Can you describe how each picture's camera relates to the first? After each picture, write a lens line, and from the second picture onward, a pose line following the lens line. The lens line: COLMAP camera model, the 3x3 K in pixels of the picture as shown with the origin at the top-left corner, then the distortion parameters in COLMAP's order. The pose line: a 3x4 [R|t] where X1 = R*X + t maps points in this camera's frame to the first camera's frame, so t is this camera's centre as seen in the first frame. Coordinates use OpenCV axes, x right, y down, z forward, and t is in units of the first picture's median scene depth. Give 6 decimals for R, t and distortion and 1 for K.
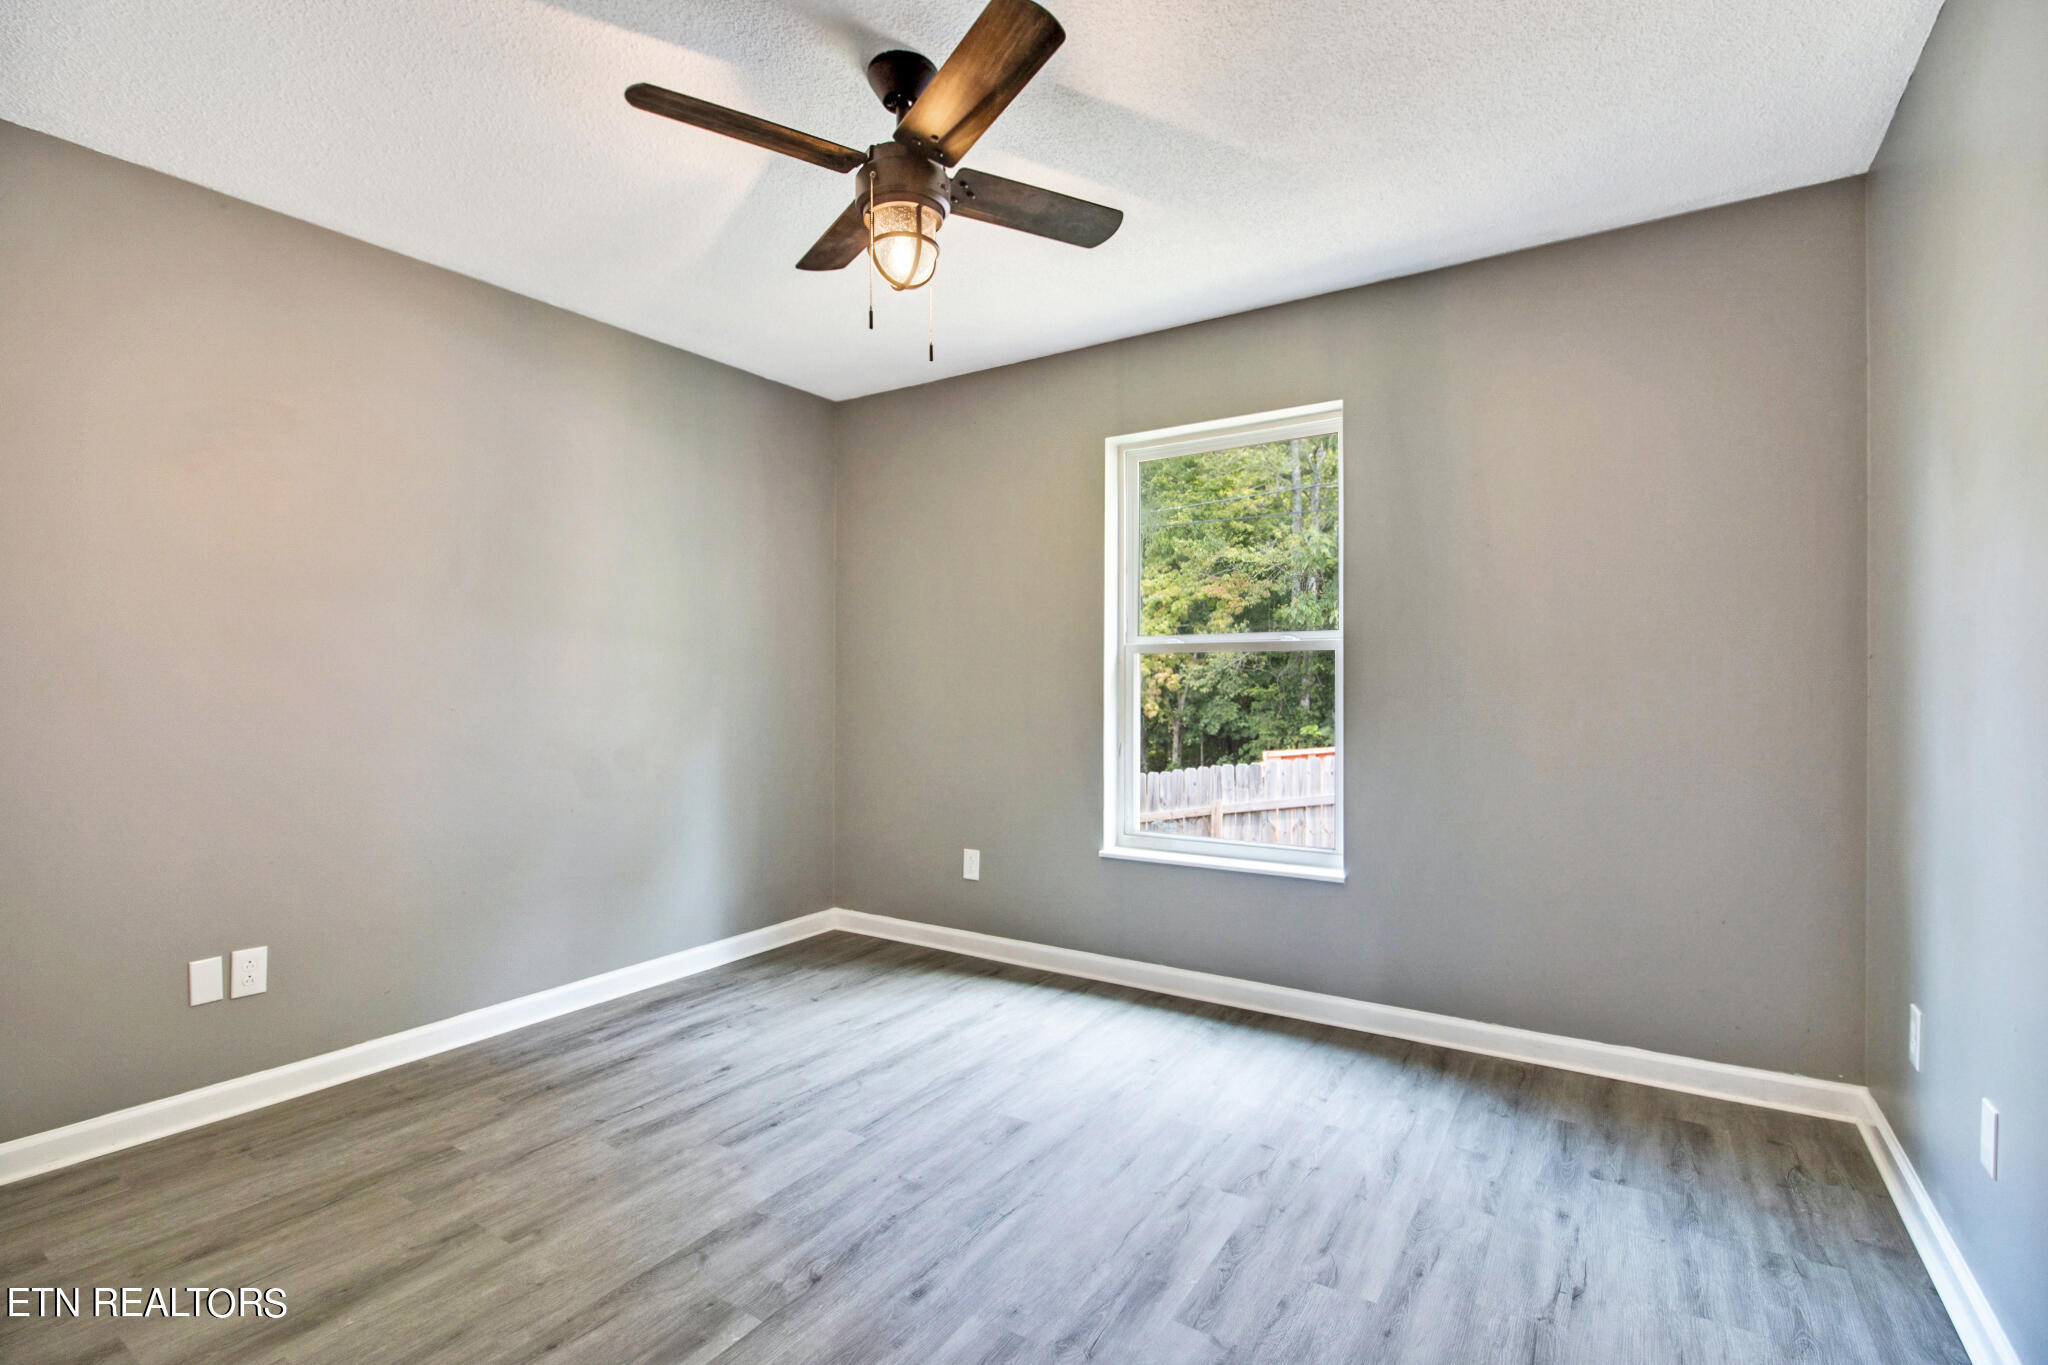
lens RADIAL K [[943.9, 0, 986.2], [0, 943.9, 683.5], [0, 0, 1]] dist [-0.000193, -0.009837]
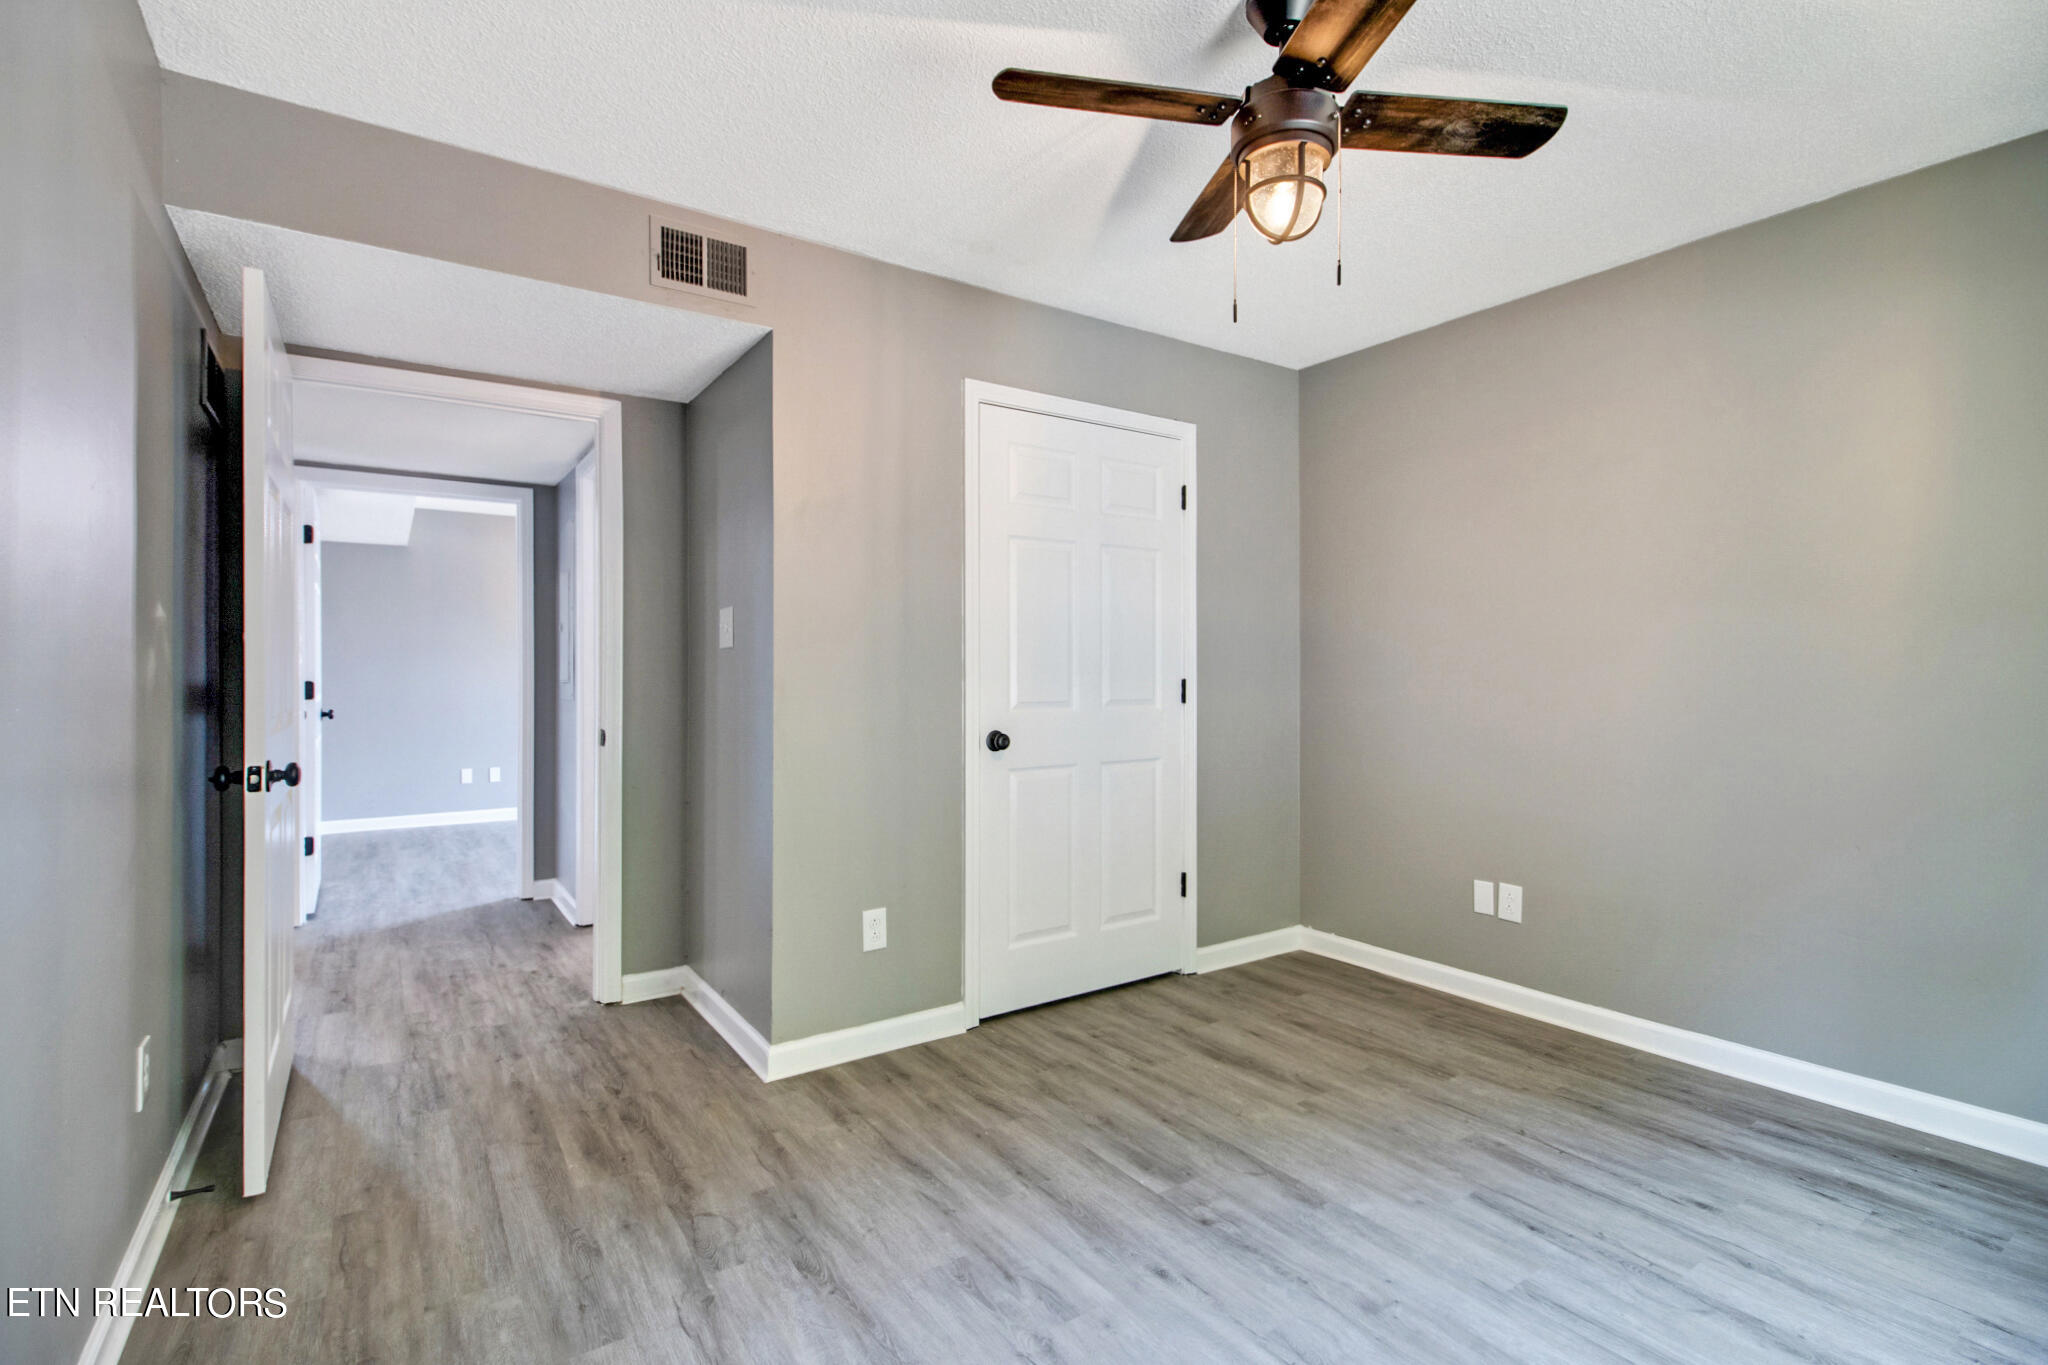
lens RADIAL K [[943.9, 0, 1034.6], [0, 943.9, 685.1], [0, 0, 1]] dist [-0.000193, -0.009837]
pose [[-0.360265, 0.008146, -0.932815, 0.662383], [-0.001224, 0.999957, 0.009205, 0.000982], [0.932849, 0.004458, -0.360239, 0.886530]]
